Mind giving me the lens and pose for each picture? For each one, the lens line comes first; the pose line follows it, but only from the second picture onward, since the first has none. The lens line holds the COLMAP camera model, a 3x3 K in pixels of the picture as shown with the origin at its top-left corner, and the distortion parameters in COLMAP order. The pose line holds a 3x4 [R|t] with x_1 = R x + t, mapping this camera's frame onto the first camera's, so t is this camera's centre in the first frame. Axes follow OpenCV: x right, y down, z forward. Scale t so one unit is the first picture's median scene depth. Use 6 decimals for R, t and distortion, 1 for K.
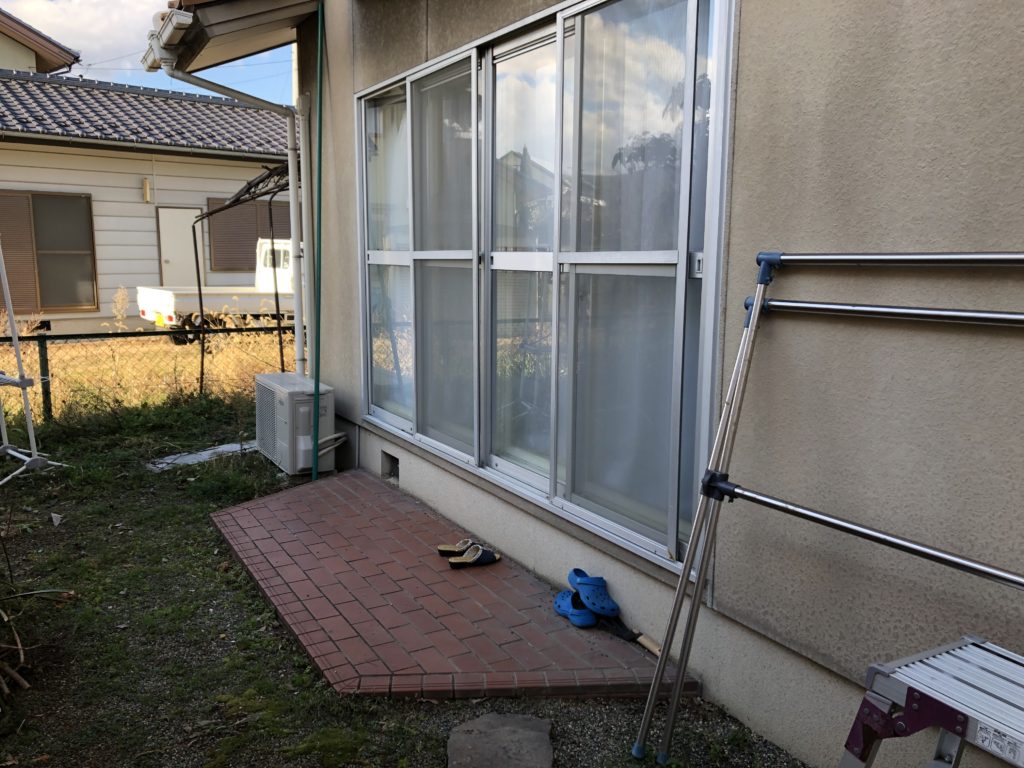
lens RADIAL K [[834.3, 0, 512.0], [0, 834.3, 384.0], [0, 0, 1]] dist [0.049023, -0.046670]
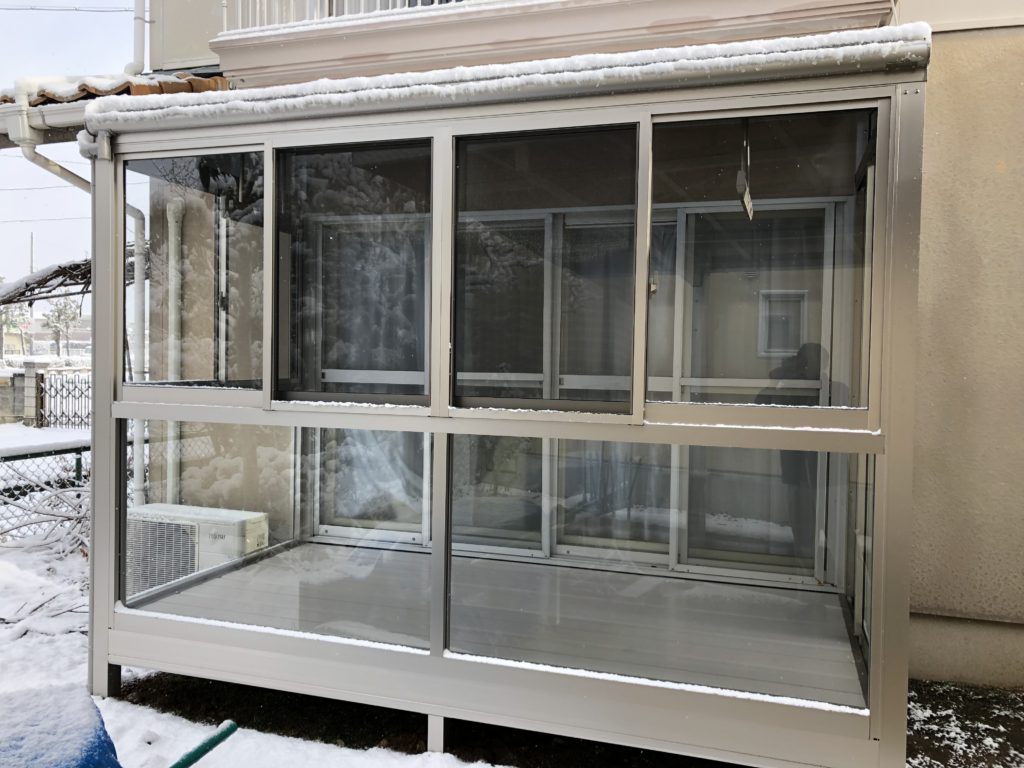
lens RADIAL K [[834.3, 0, 512.0], [0, 834.3, 384.0], [0, 0, 1]] dist [0.049023, -0.046670]
pose [[0.747806, -0.019961, 0.663618, -1.070787], [0.093871, 0.992685, -0.075921, -0.071614], [-0.657248, 0.119069, 0.744209, 0.169038]]
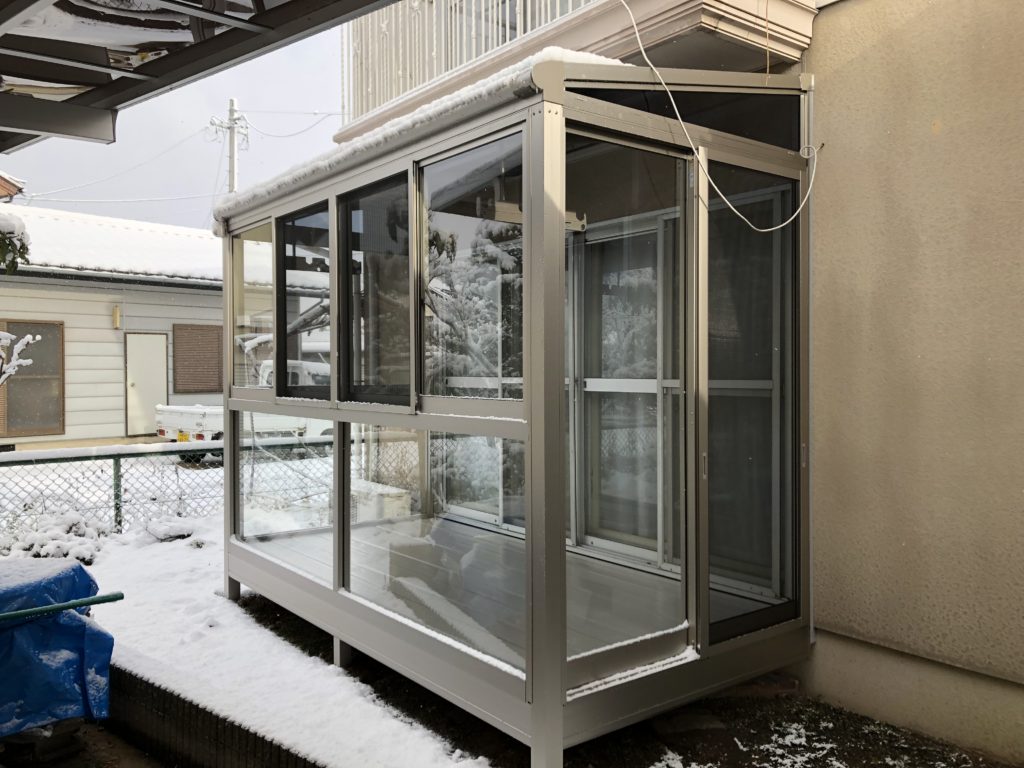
lens RADIAL K [[825.9, 0, 517.2], [0, 825.9, 380.3], [0, 0, 1]] dist [0.049287, -0.049009]
pose [[0.991504, -0.012504, 0.129475, -0.365043], [0.030548, 0.989916, -0.138326, 0.028593], [-0.126440, 0.141106, 0.981887, -0.337991]]
